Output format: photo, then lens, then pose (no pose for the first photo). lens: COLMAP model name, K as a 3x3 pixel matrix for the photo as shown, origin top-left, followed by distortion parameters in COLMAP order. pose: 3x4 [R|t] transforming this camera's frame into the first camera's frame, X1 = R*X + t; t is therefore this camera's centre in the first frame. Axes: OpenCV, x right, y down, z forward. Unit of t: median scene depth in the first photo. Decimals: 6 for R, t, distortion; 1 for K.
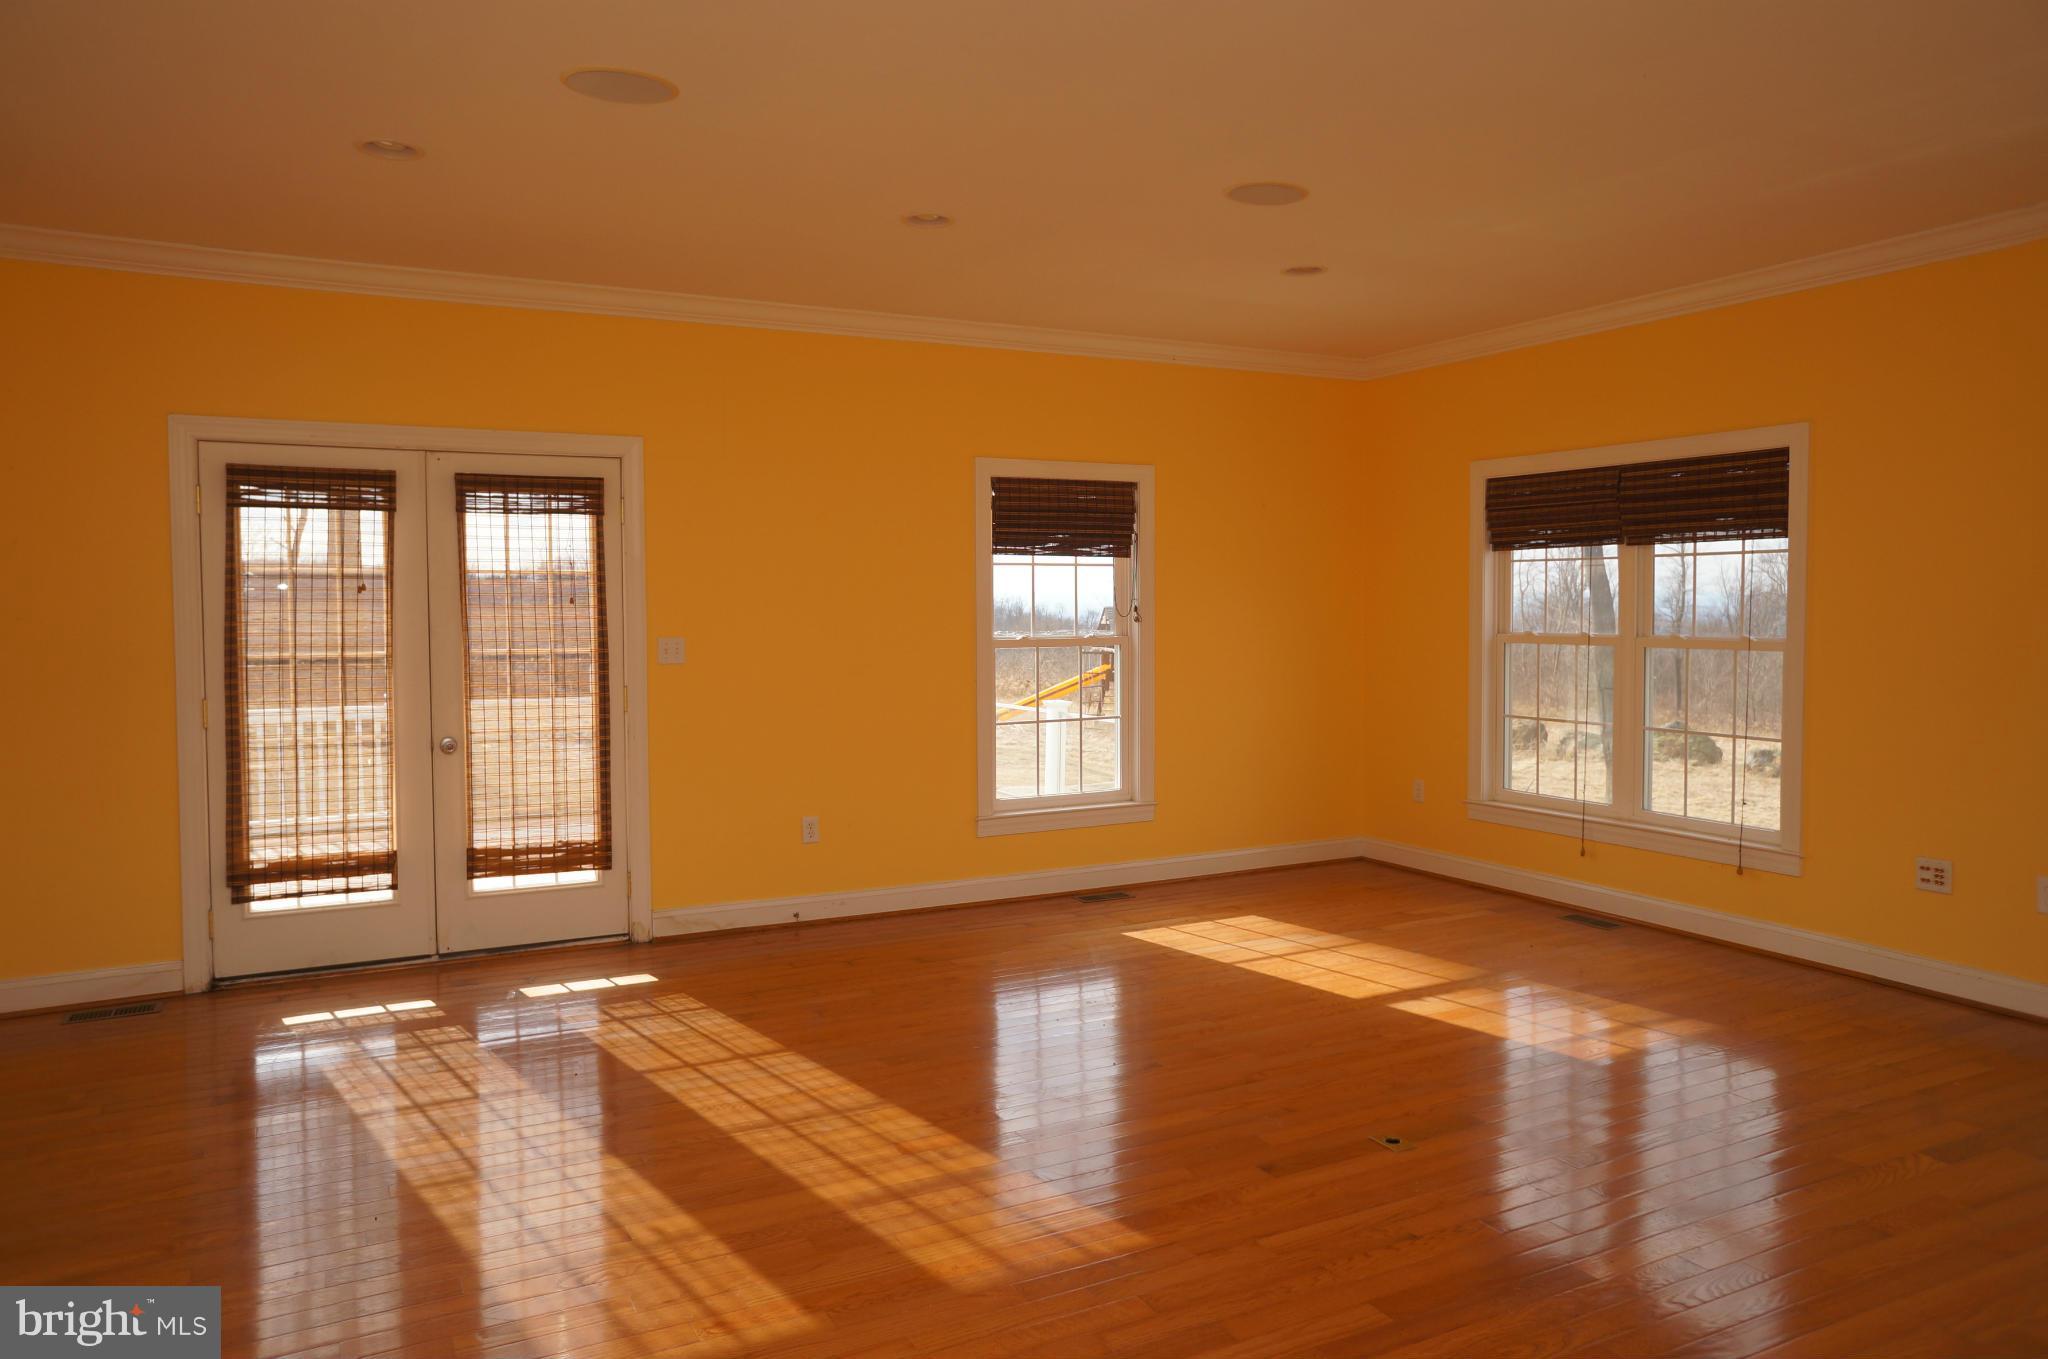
lens RADIAL K [[1381.3, 0, 1014.3], [0, 1381.3, 682.5], [0, 0, 1]] dist [-0.041192, 0.032513]
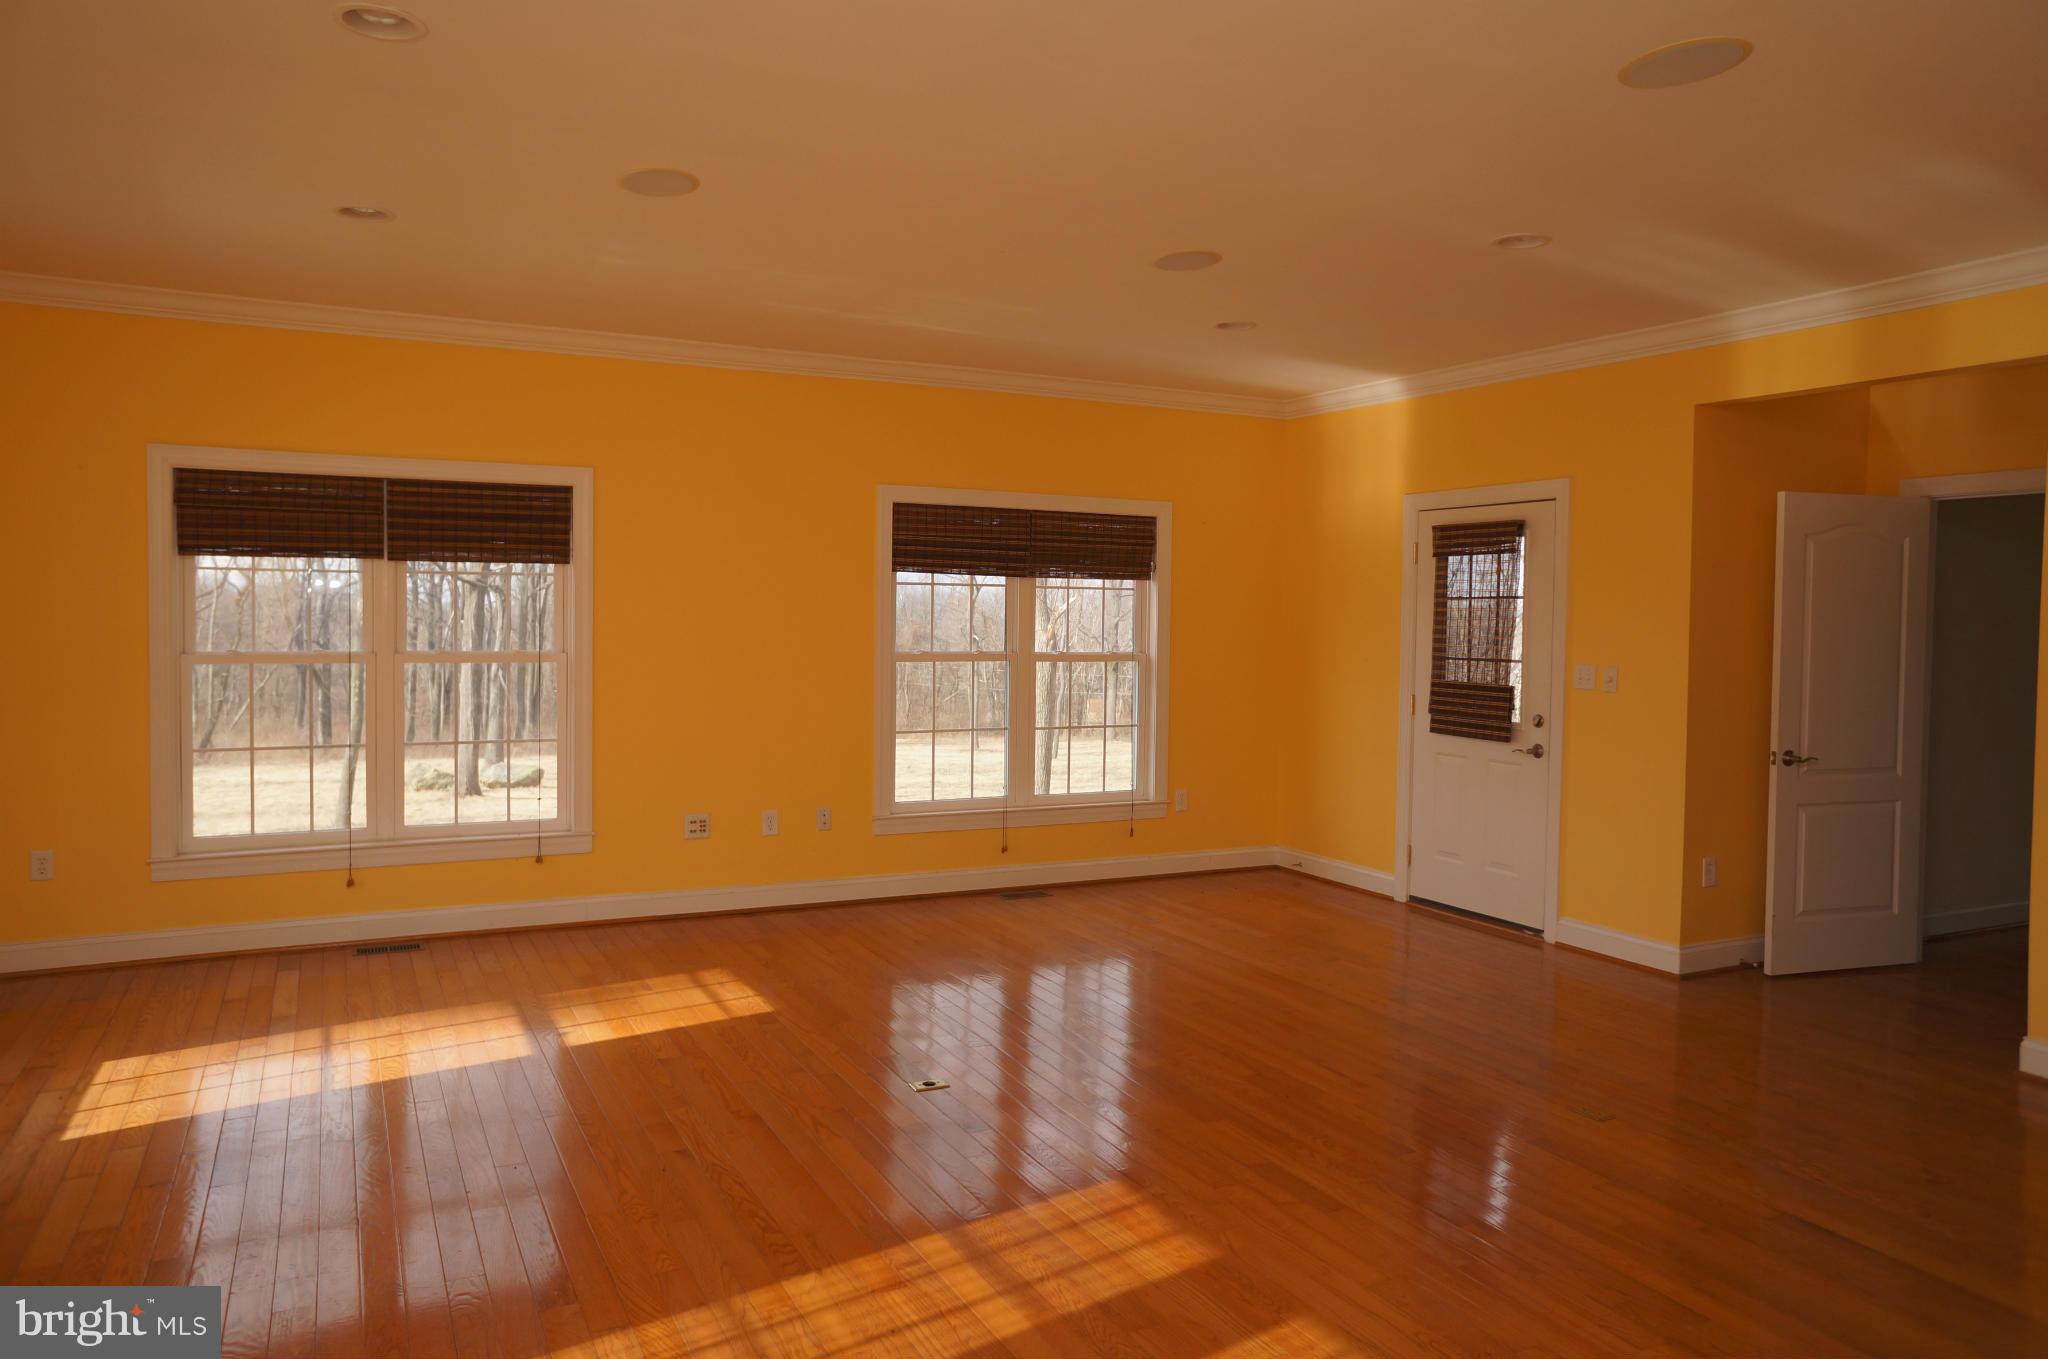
lens RADIAL K [[1381.3, 0, 1024.5], [0, 1381.3, 672.9], [0, 0, 1]] dist [-0.041192, 0.032513]
pose [[0.019659, -0.036750, 0.999131, -0.685081], [0.056737, 0.997755, 0.035583, -0.038082], [-0.998196, 0.055988, 0.021700, 0.686711]]
